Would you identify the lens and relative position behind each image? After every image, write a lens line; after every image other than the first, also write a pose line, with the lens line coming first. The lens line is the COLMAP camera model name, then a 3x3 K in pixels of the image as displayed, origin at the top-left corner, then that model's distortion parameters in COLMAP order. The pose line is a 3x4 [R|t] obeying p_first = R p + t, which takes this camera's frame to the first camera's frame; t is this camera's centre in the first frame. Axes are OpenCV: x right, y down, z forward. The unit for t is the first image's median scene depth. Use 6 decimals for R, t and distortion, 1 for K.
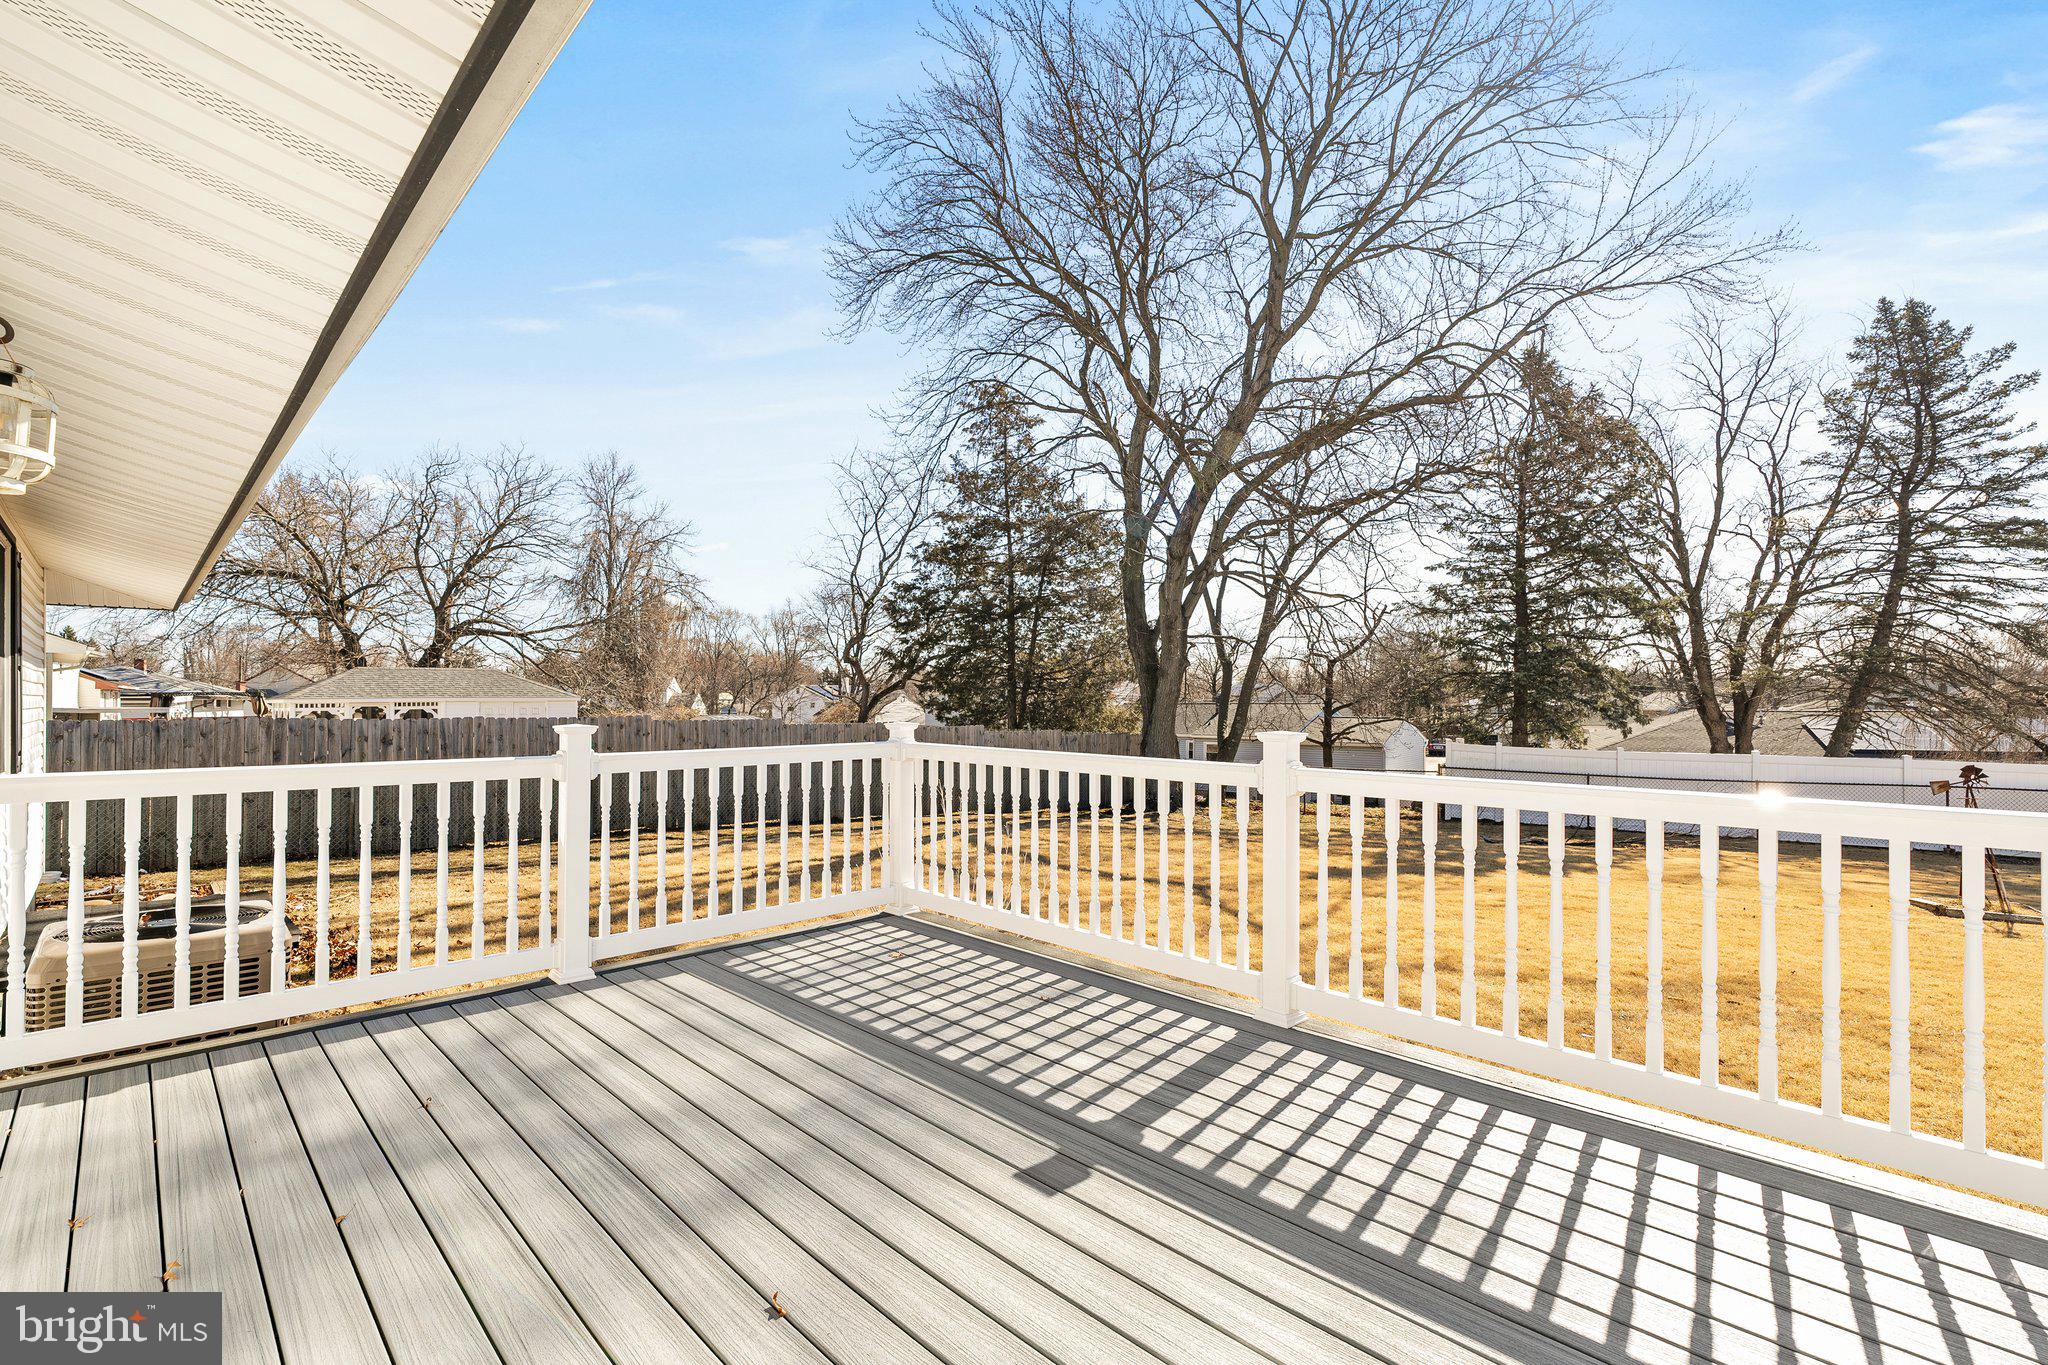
lens RADIAL K [[937.9, 0, 1024.0], [0, 937.9, 682.5], [0, 0, 1]] dist [-0.003480, 0.000329]
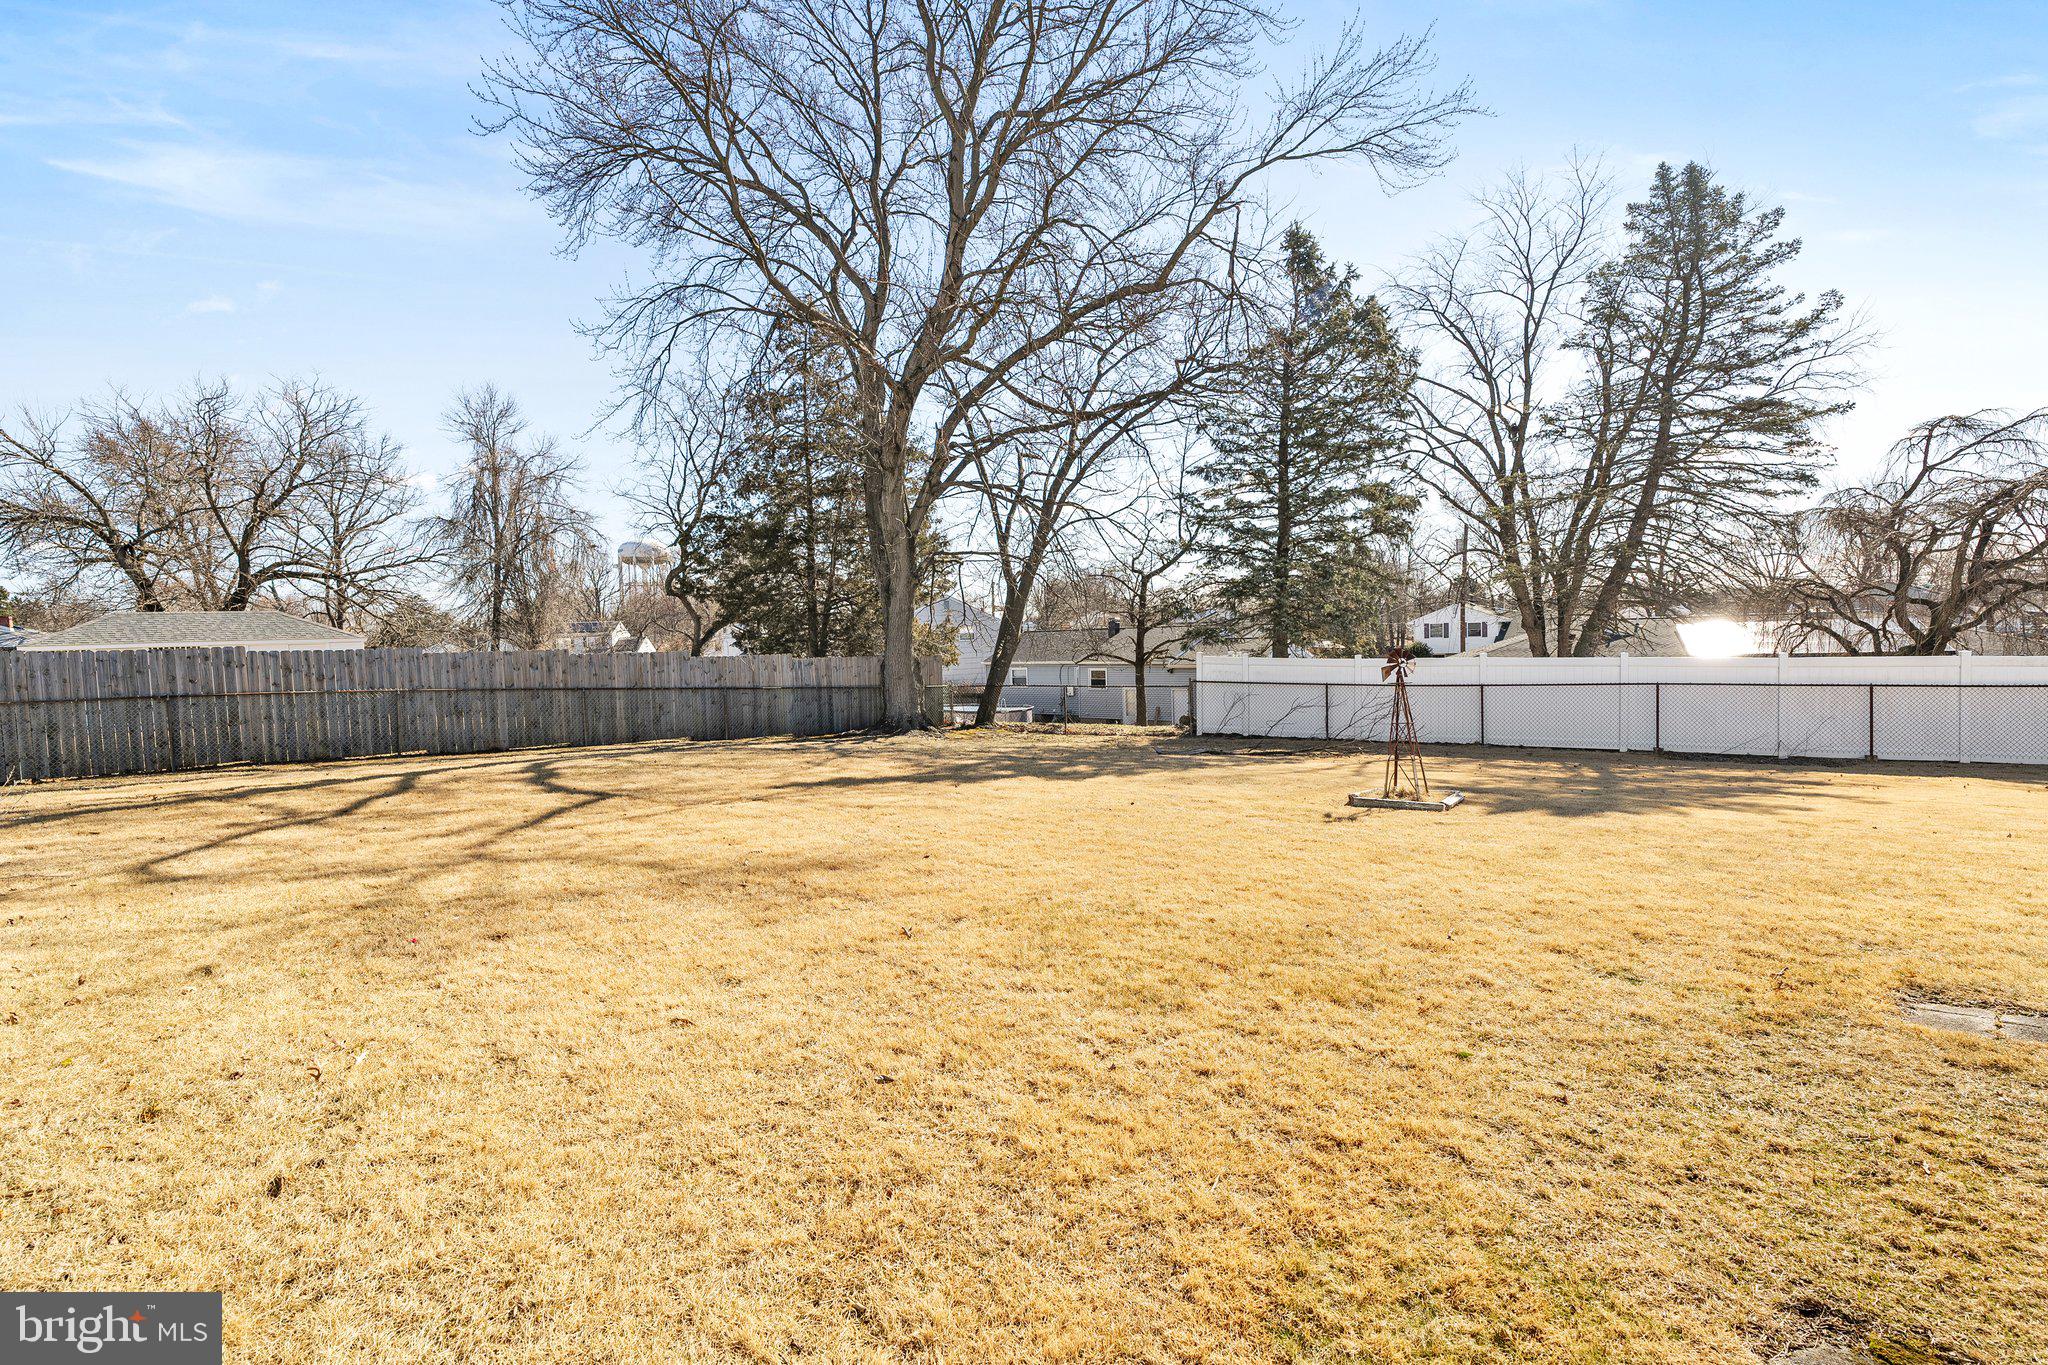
lens RADIAL K [[962.4, 0, 1028.4], [0, 962.4, 685.1], [0, 0, 1]] dist [0.002429, 0.000406]
pose [[0.999561, -0.027909, -0.009901, 0.247252], [0.028526, 0.997220, 0.068832, 0.017520], [0.007952, -0.069084, 0.997579, 0.007350]]
